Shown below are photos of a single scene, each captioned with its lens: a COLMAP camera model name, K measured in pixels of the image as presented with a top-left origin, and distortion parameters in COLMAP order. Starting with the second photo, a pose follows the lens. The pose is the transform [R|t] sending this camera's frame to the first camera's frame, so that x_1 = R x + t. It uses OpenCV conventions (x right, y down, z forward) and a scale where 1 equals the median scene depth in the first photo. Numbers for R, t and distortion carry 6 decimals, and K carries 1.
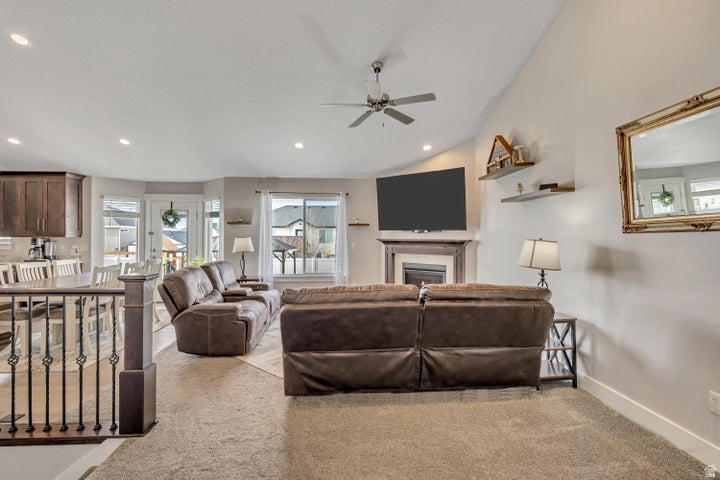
lens RADIAL K [[339.6, 0, 362.9], [0, 339.6, 231.8], [0, 0, 1]] dist [-0.006099, -0.001589]
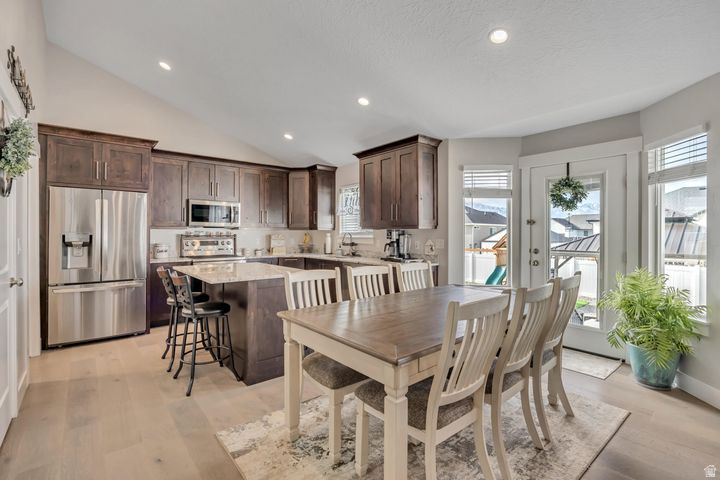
lens RADIAL K [[325.7, 0, 360.5], [0, 325.7, 239.8], [0, 0, 1]] dist [-0.006717, 0.001090]
pose [[0.582321, 0.013744, -0.812843, -0.370609], [0.010726, 0.999640, 0.024586, 0.020160], [0.812888, -0.023036, 0.581964, 0.470084]]
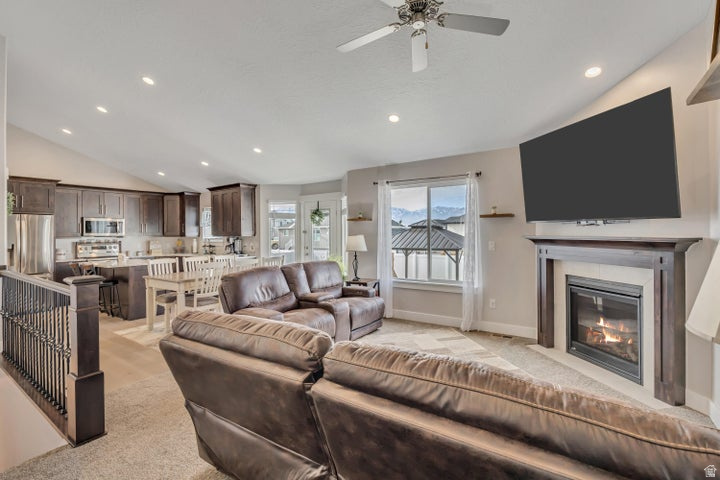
lens RADIAL K [[339.6, 0, 362.0], [0, 339.6, 235.1], [0, 0, 1]] dist [-0.006099, -0.001589]
pose [[0.768214, -0.007695, -0.640147, 0.233347], [0.022904, 0.999618, 0.015471, 0.002035], [0.639783, -0.026547, 0.768097, 0.310183]]
